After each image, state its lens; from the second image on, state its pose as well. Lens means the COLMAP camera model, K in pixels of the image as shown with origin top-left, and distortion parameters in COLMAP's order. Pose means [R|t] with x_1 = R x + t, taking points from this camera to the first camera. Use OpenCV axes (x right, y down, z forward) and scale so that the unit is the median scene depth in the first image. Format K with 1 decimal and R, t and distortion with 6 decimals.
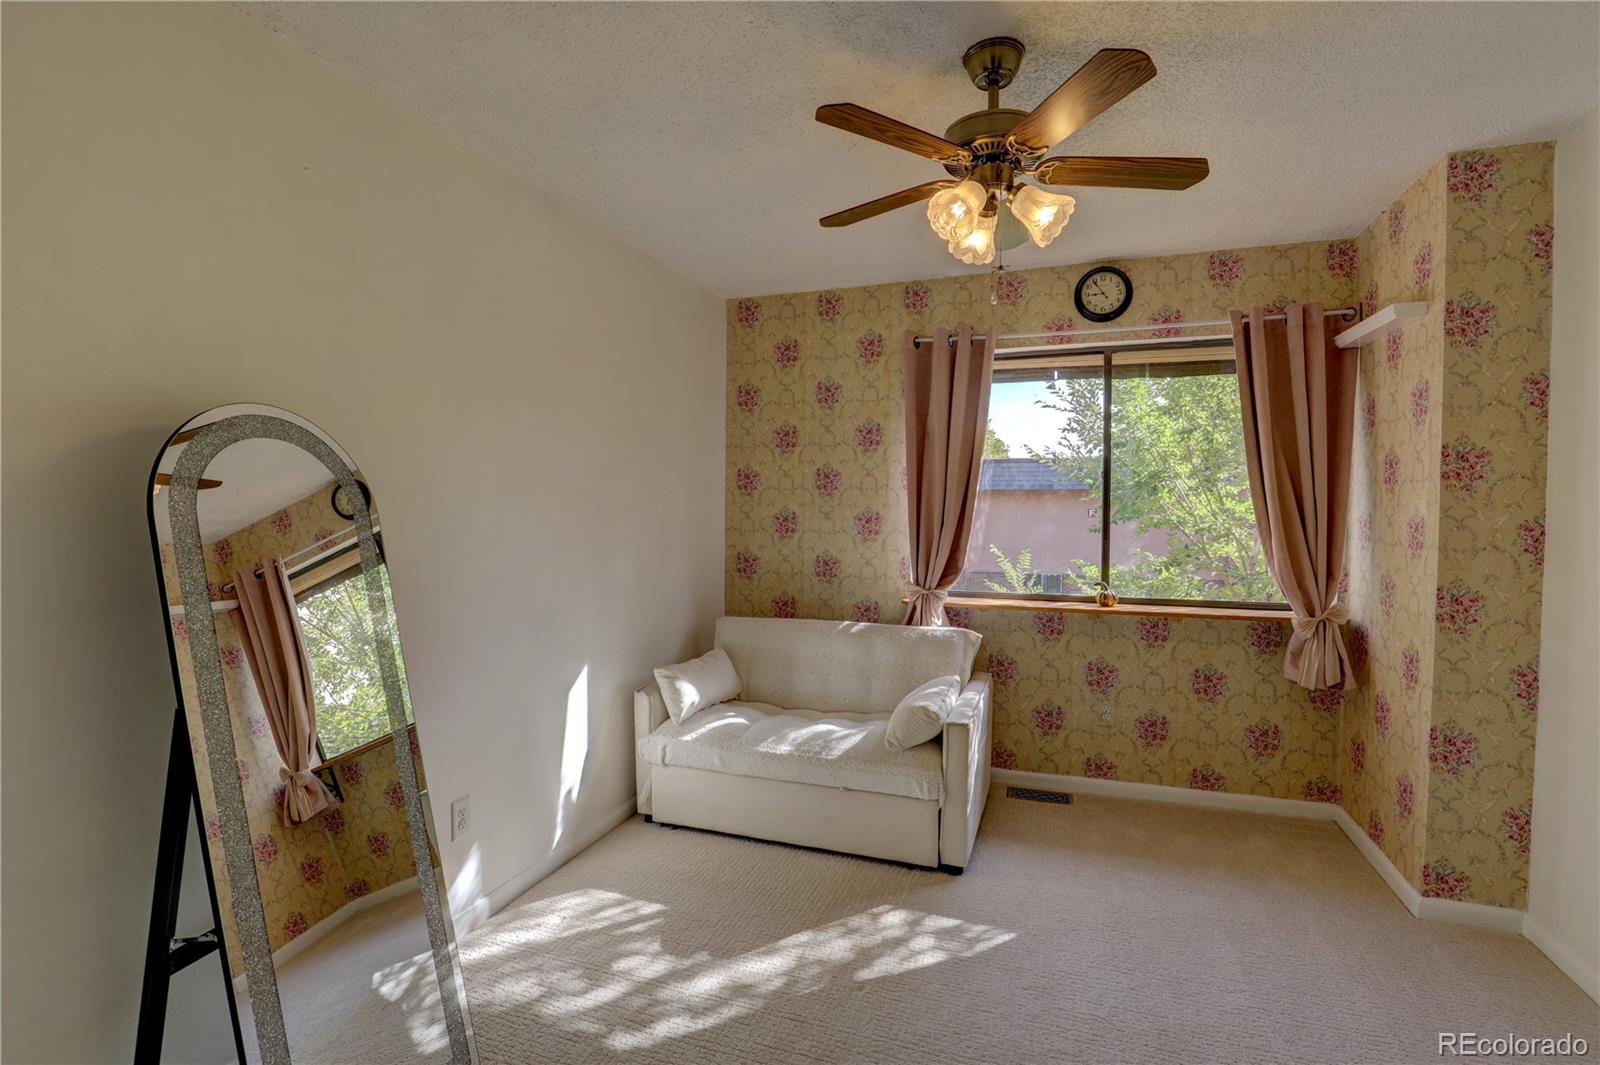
lens RADIAL K [[734.0, 0, 800.0], [0, 734.0, 532.5], [0, 0, 1]] dist [-0.038005, 0.008895]
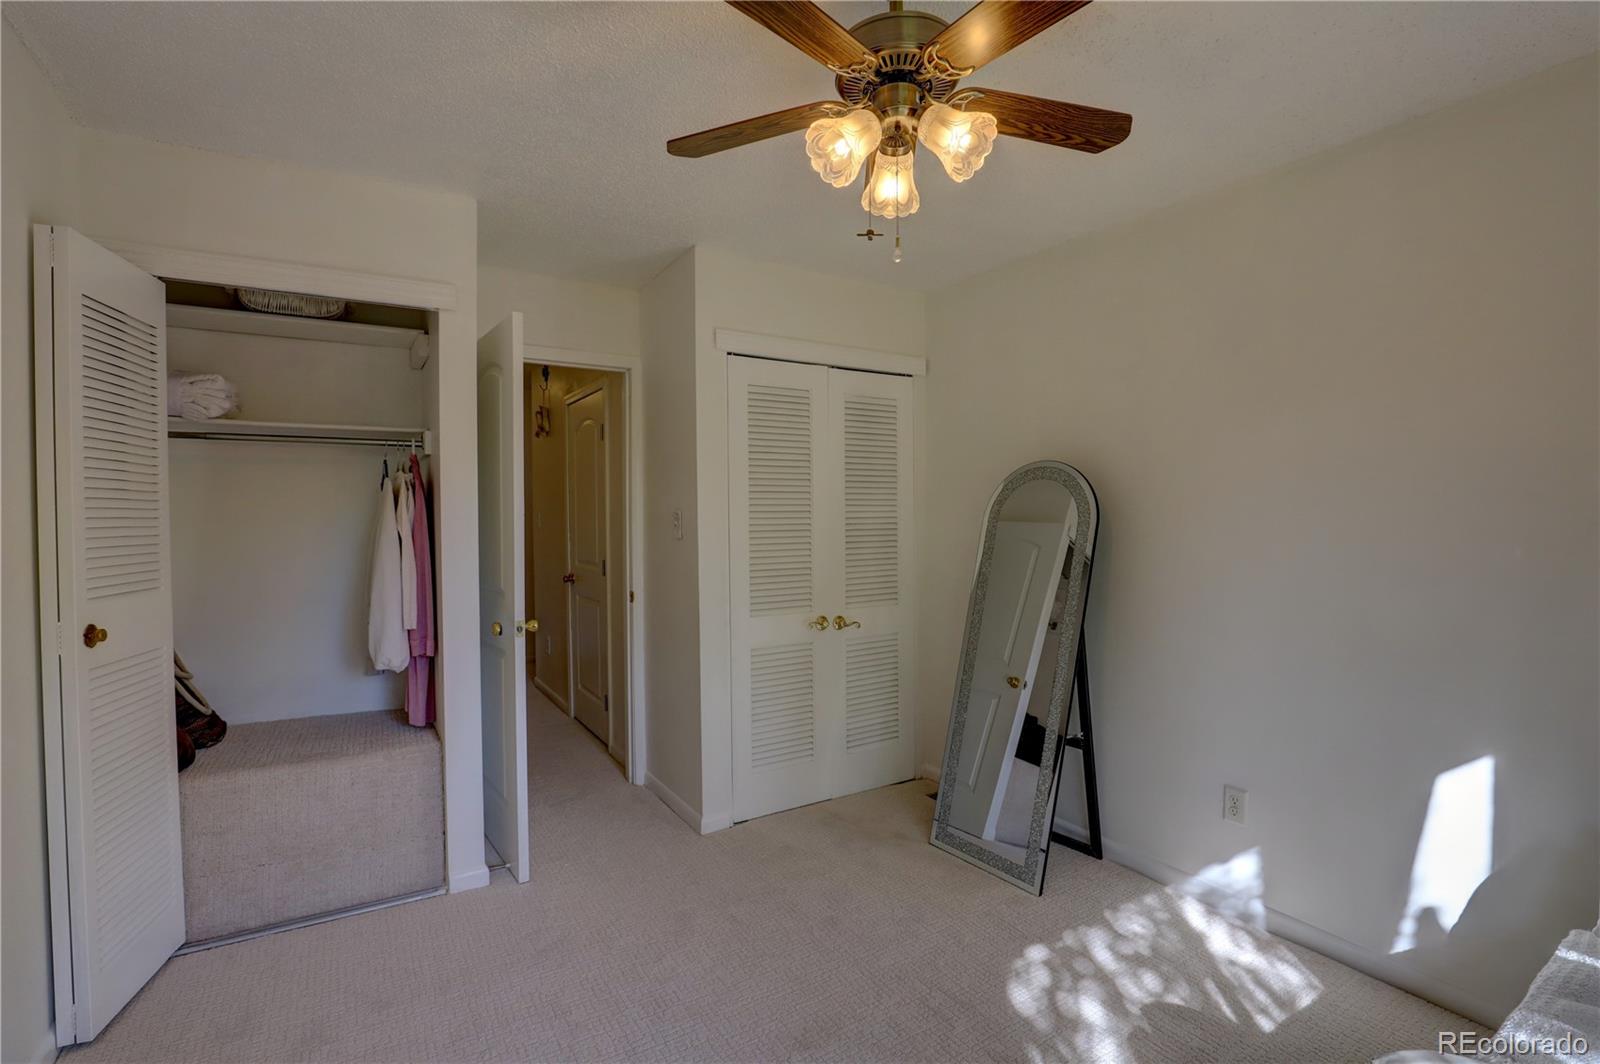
lens RADIAL K [[734.0, 0, 800.0], [0, 734.0, 532.0], [0, 0, 1]] dist [-0.038005, 0.008895]
pose [[-0.620421, 0.019302, -0.784031, 0.471141], [-0.030515, 0.998346, 0.048726, -0.029727], [0.783675, 0.054155, -0.618806, 0.688431]]
